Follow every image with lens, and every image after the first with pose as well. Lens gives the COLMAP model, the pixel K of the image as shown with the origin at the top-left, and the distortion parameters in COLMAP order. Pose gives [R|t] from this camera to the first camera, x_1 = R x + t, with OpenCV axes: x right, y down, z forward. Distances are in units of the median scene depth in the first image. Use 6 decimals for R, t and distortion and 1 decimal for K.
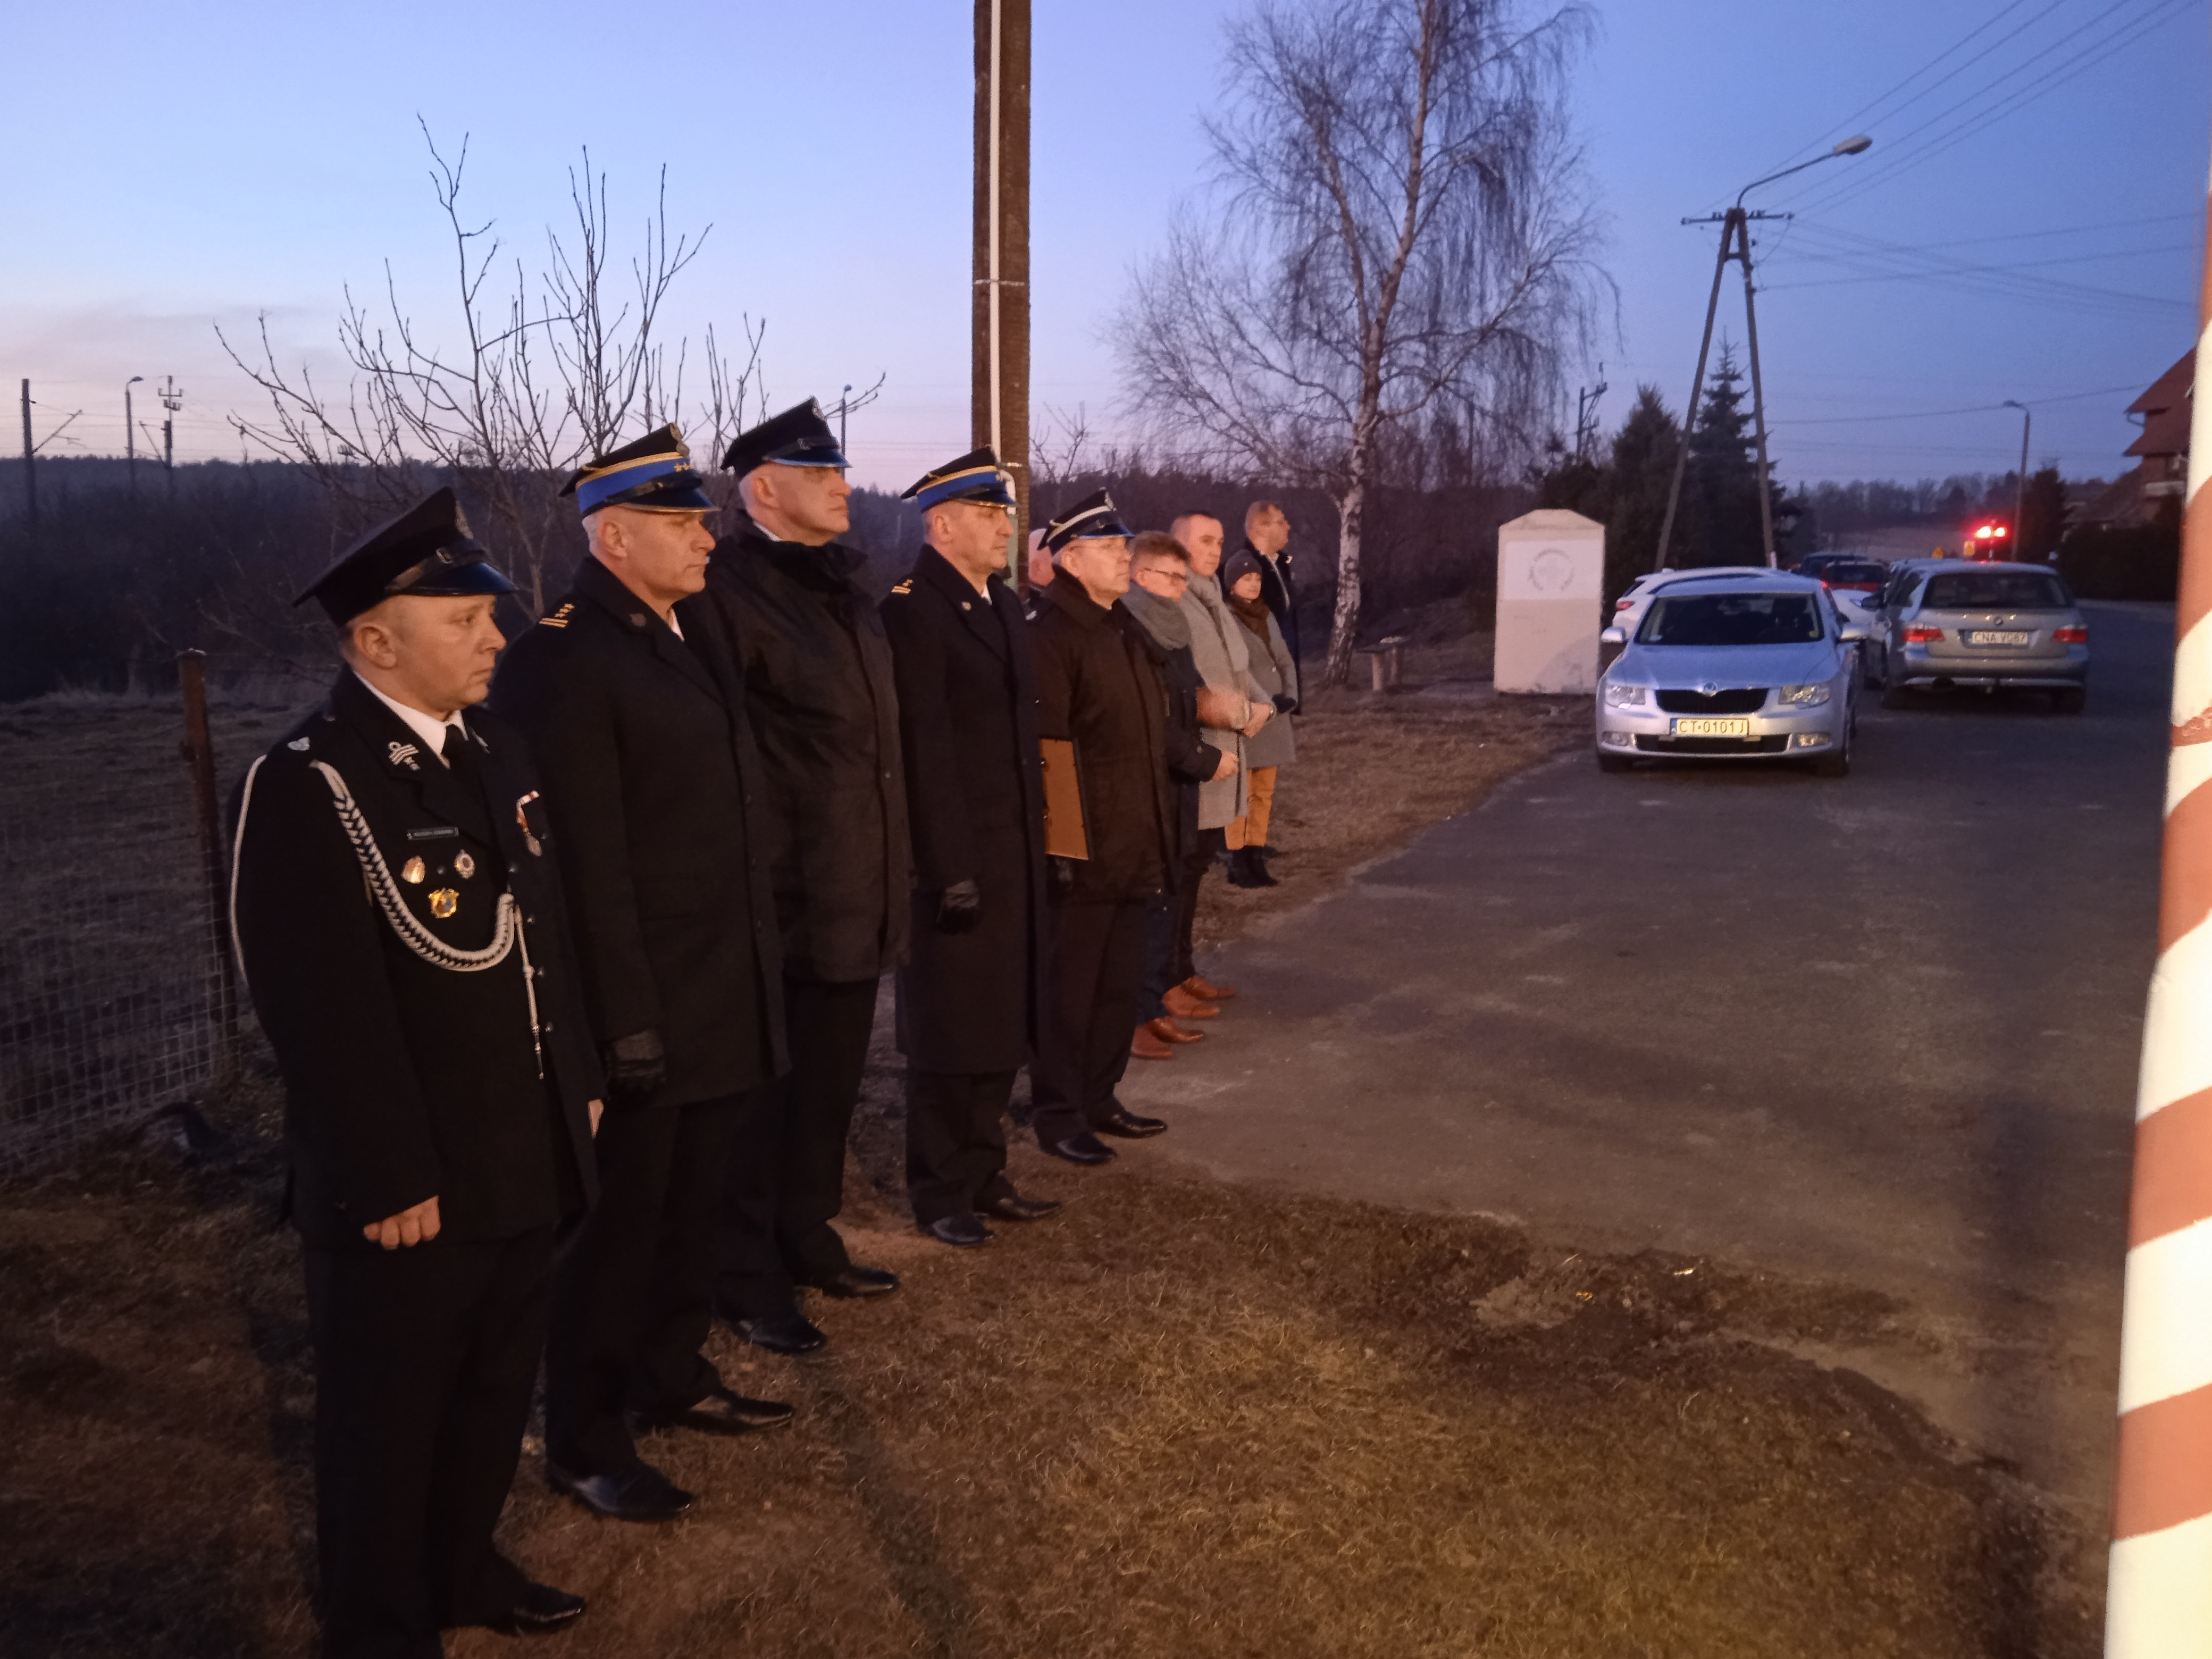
lens RADIAL K [[1808.7, 0, 1106.0], [0, 1808.7, 829.5], [0, 0, 1]] dist [0.010741, 0.001251]
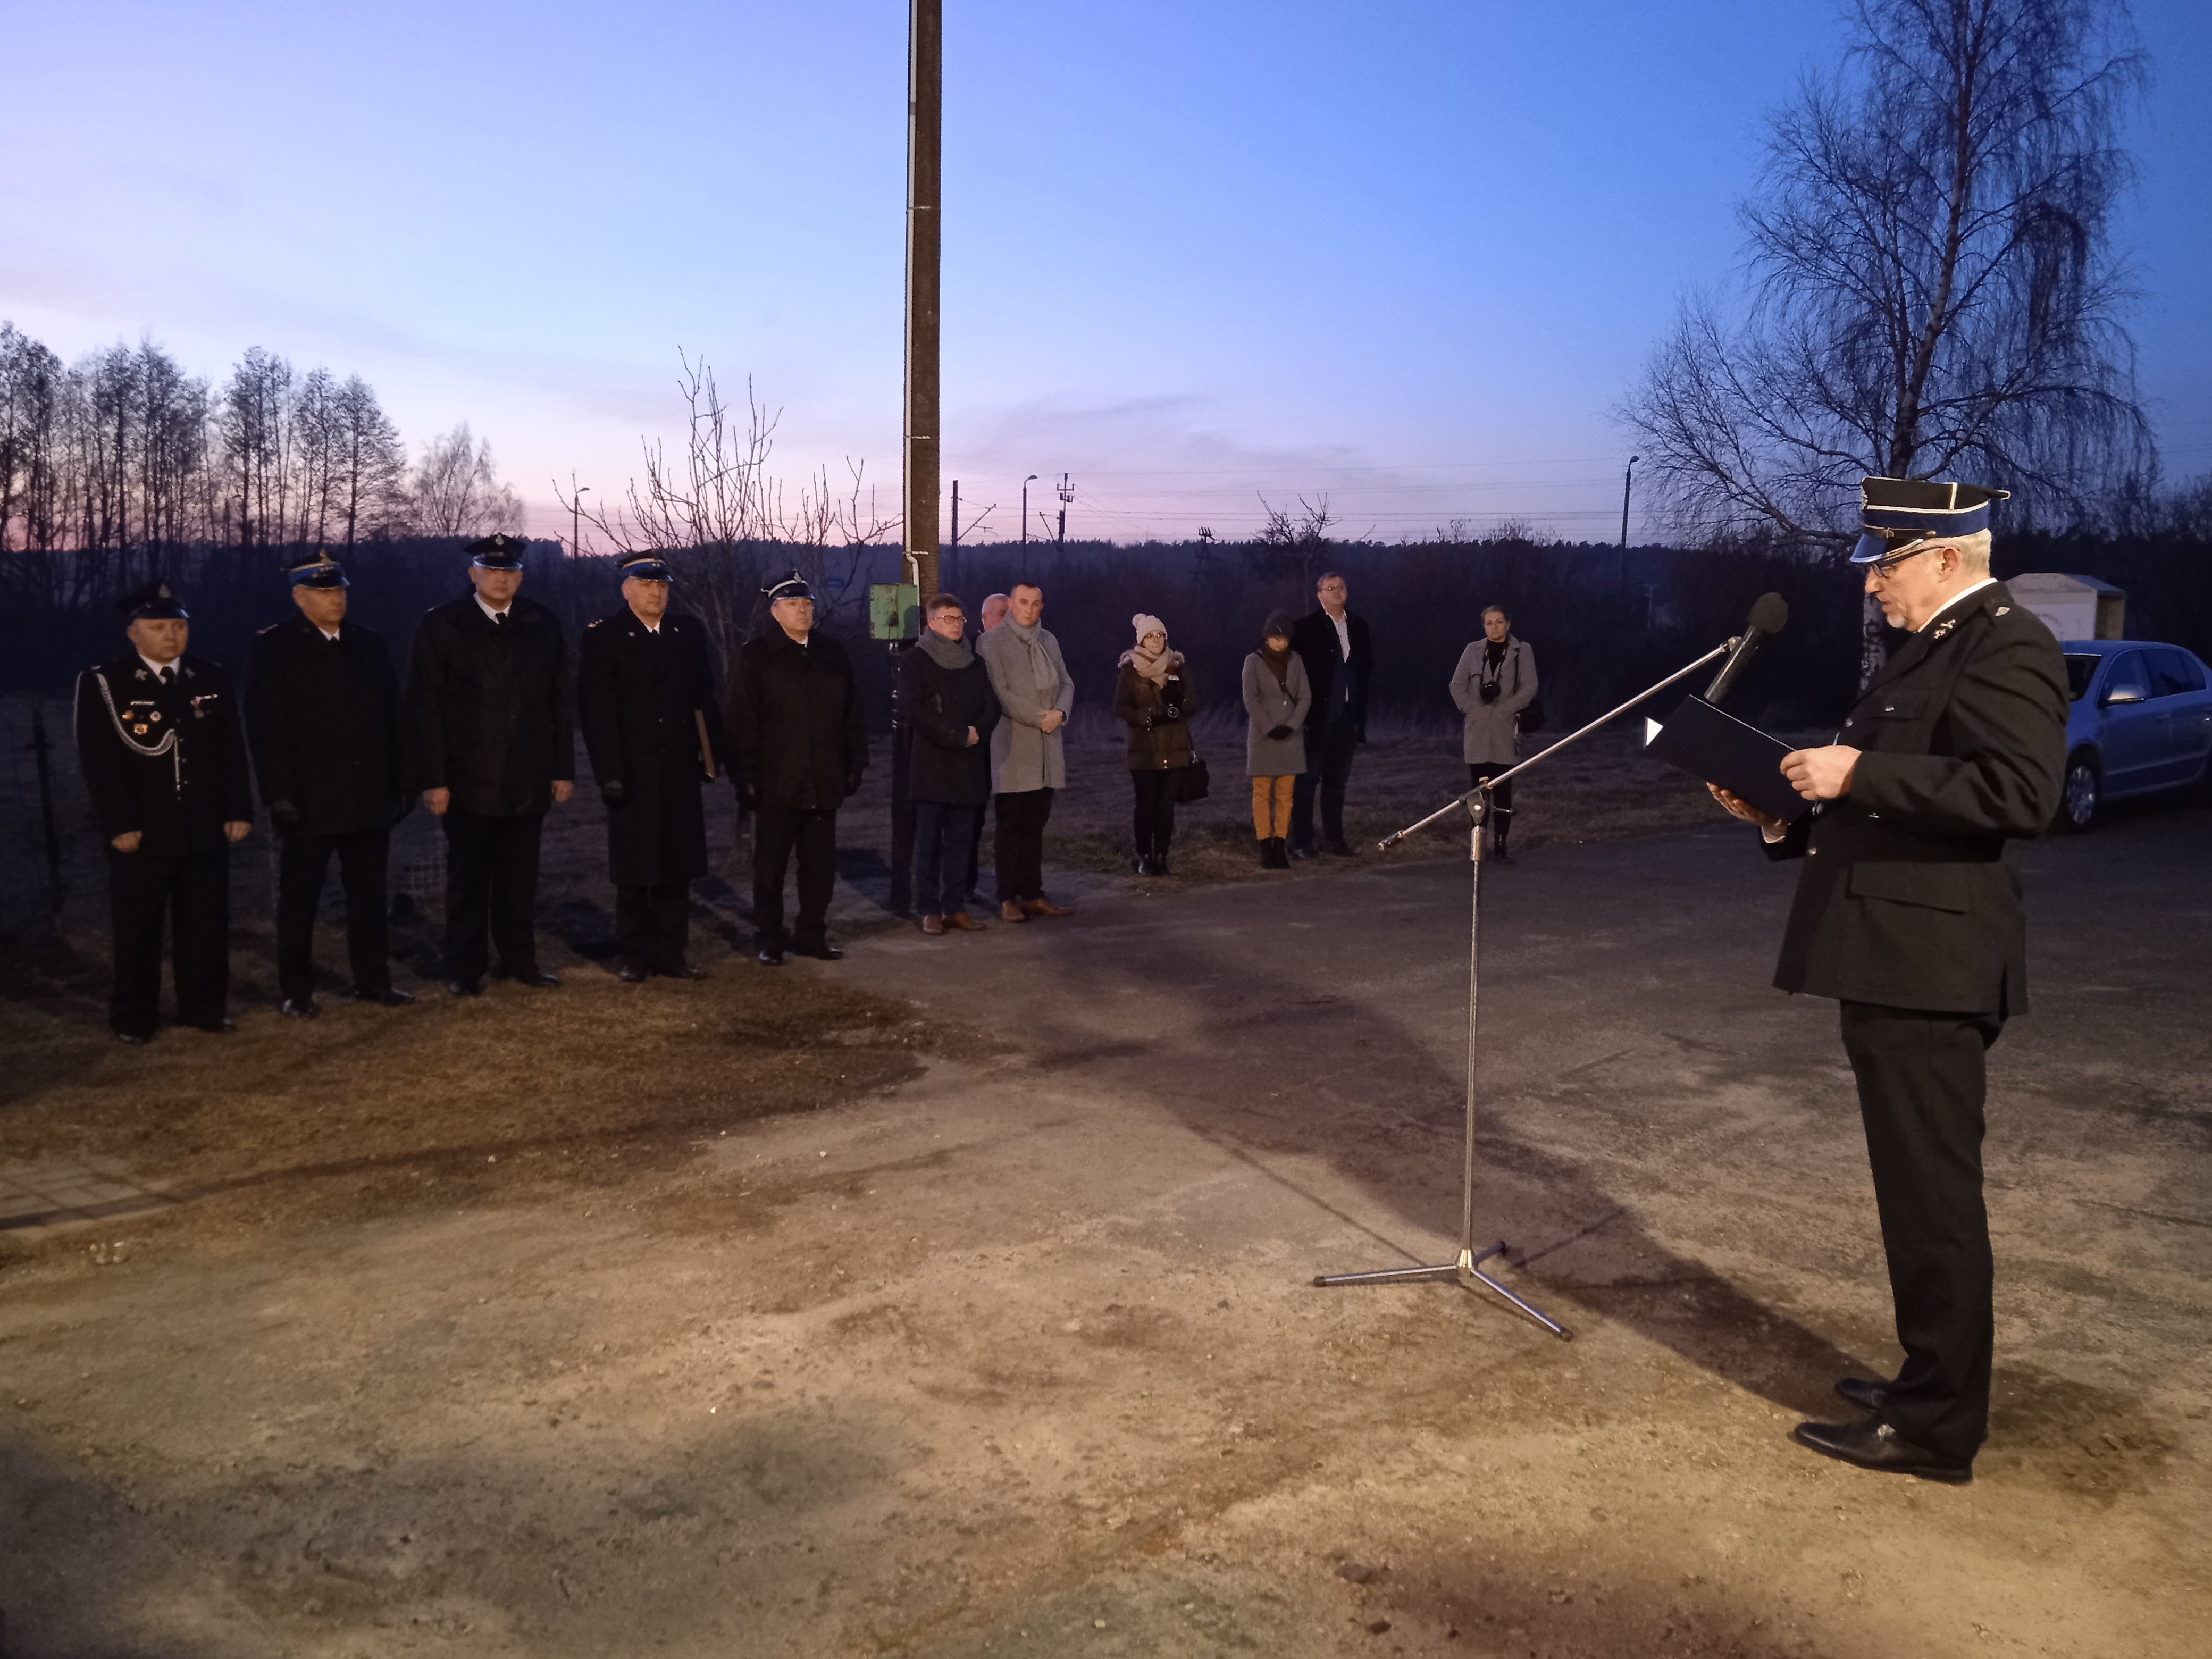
lens RADIAL K [[1807.7, 0, 1106.0], [0, 1807.7, 829.5], [0, 0, 1]] dist [-0.007945, 0.002032]
pose [[0.882800, 0.053553, -0.466687, 0.247704], [-0.070876, 0.997292, -0.019631, 0.015899], [0.464372, 0.050408, 0.884205, -0.083125]]
